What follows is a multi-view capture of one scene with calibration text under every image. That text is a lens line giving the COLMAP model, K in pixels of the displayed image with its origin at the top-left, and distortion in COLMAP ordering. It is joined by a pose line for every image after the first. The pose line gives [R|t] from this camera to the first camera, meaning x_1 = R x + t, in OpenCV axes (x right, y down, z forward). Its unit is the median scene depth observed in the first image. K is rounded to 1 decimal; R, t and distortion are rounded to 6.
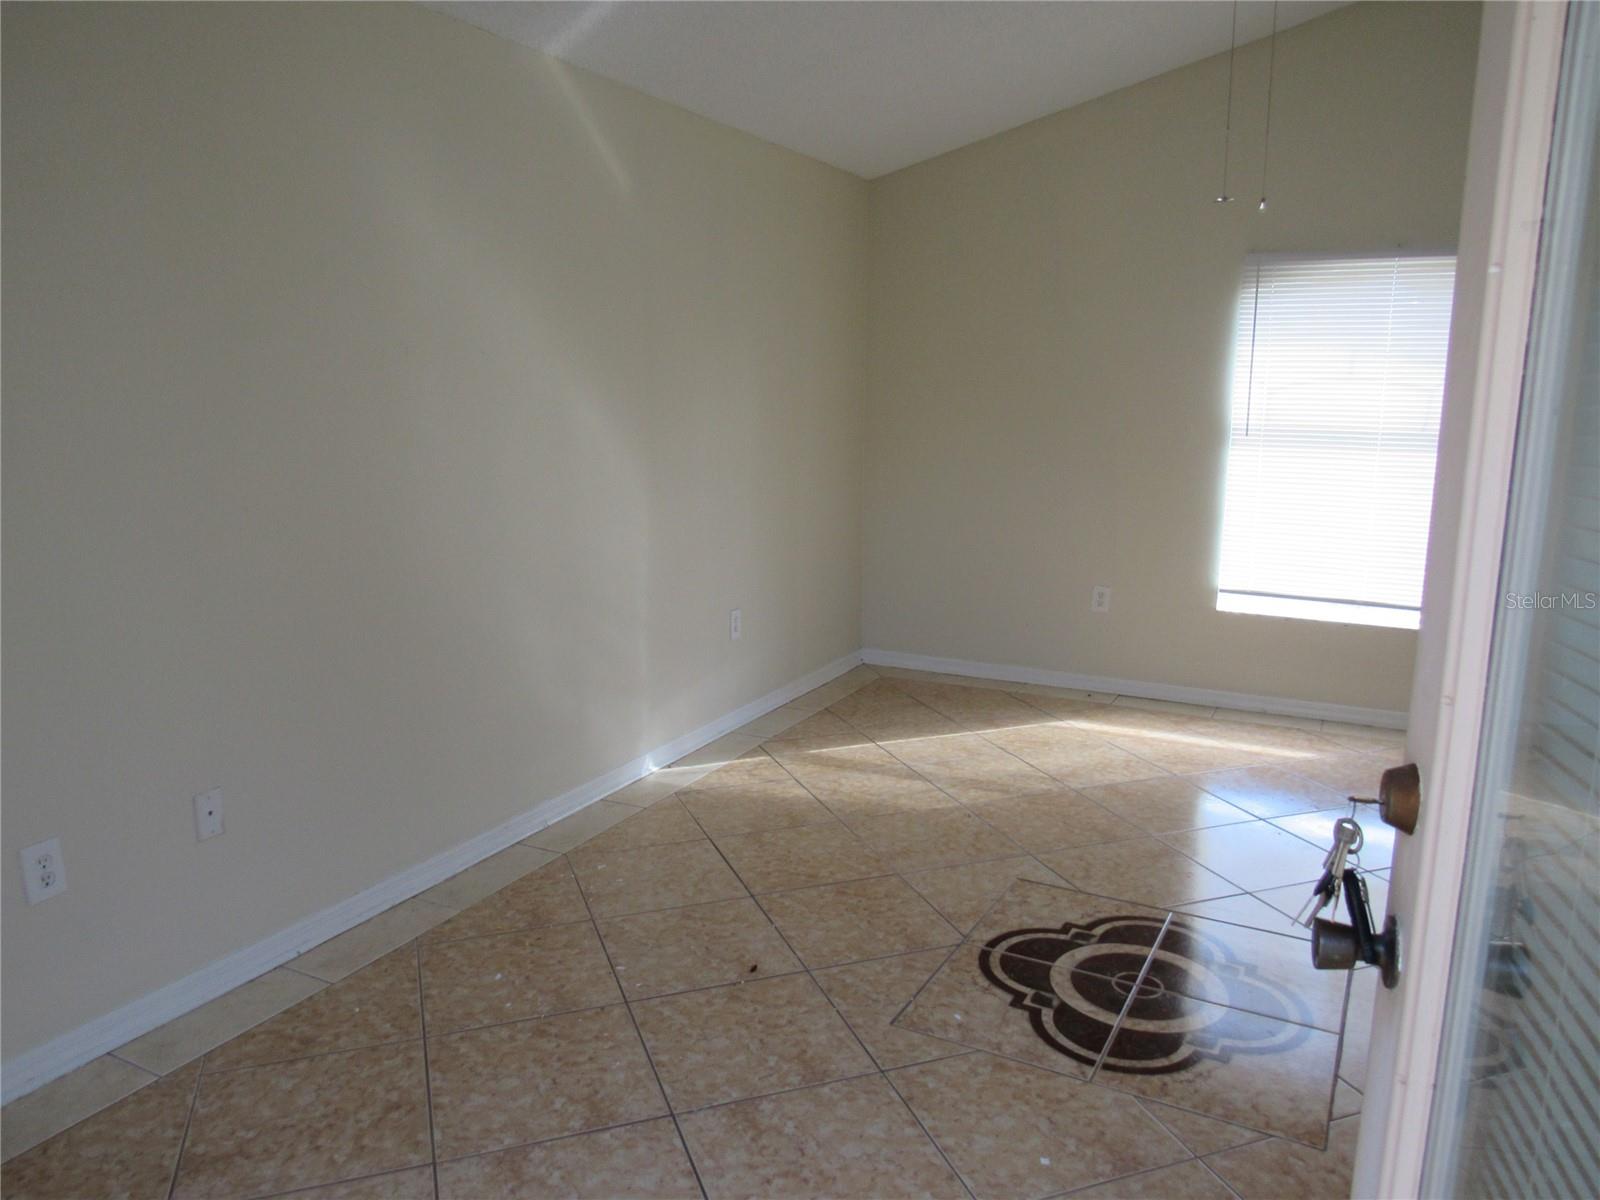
lens RADIAL K [[1136.2, 0, 800.0], [0, 1136.2, 600.0], [0, 0, 1]] dist [-0.024449, -0.002089]
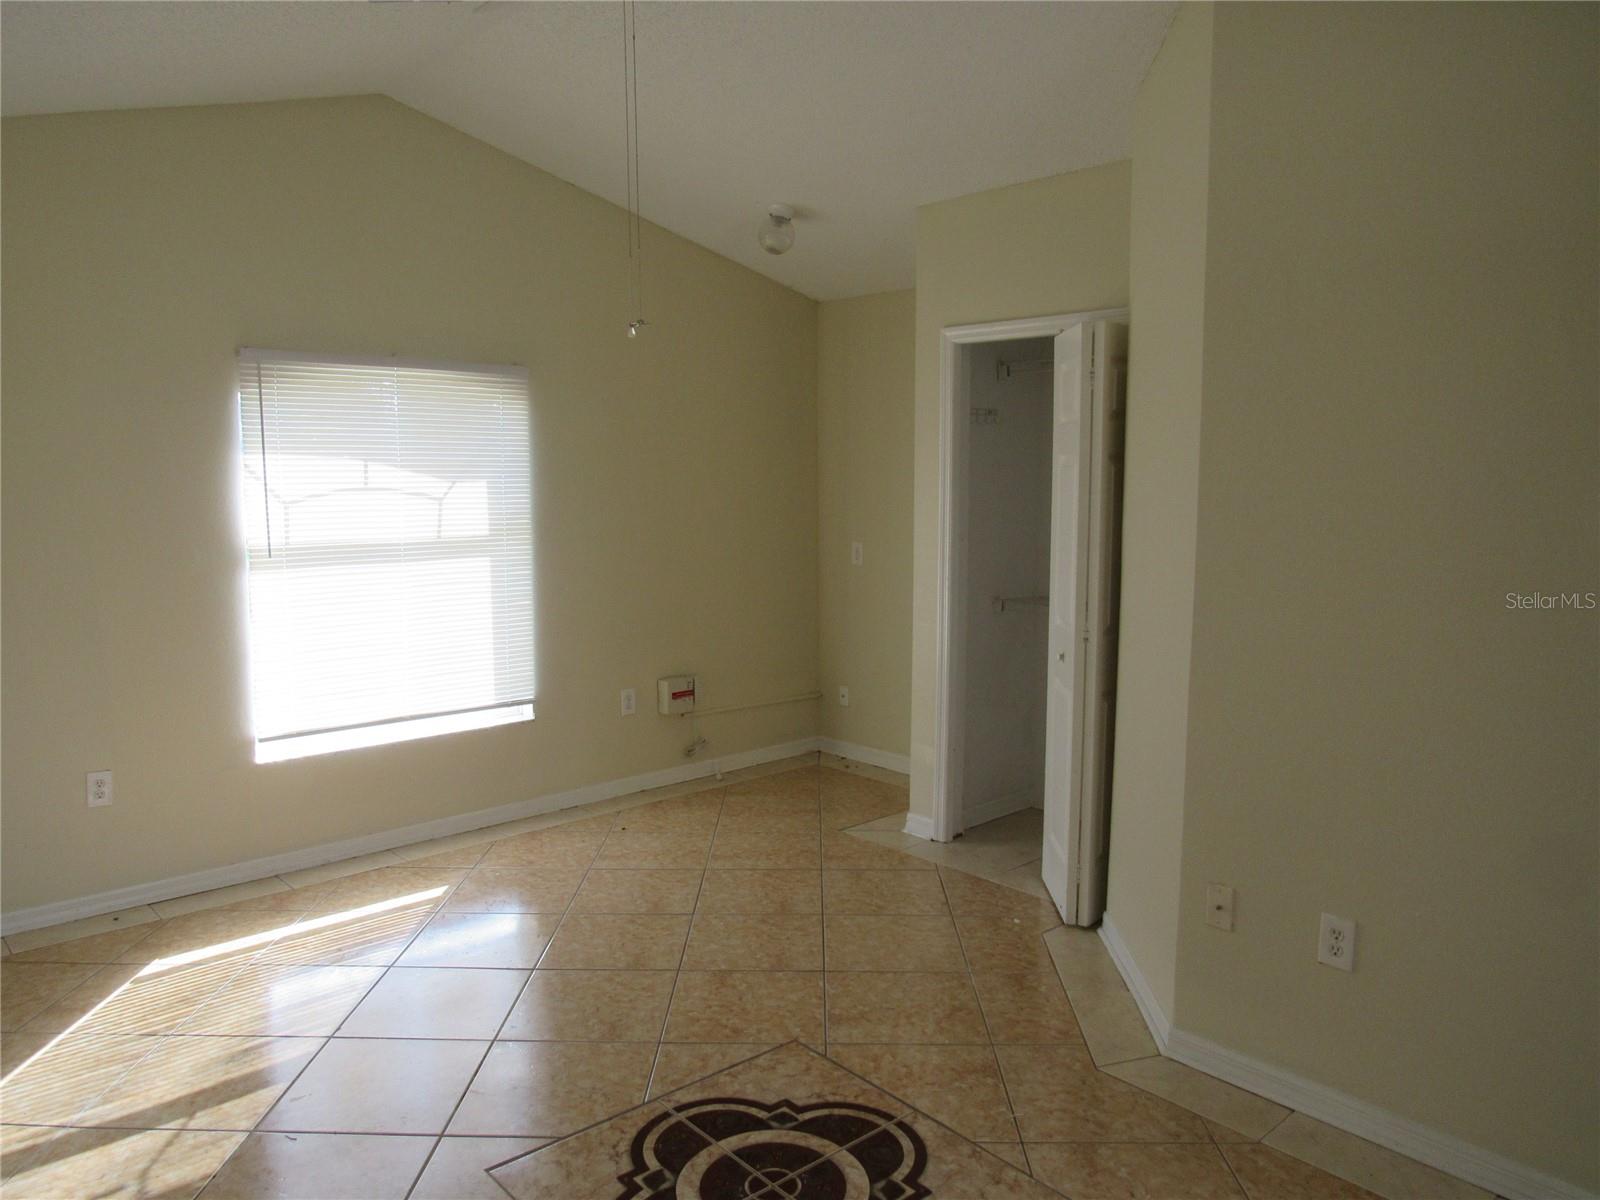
lens RADIAL K [[1136.2, 0, 800.0], [0, 1136.2, 600.0], [0, 0, 1]] dist [-0.024449, -0.002089]
pose [[0.382207, -0.120391, 0.916201, -0.237590], [0.184749, 0.981415, 0.051889, -0.081730], [-0.905420, 0.149434, 0.397346, 0.291878]]
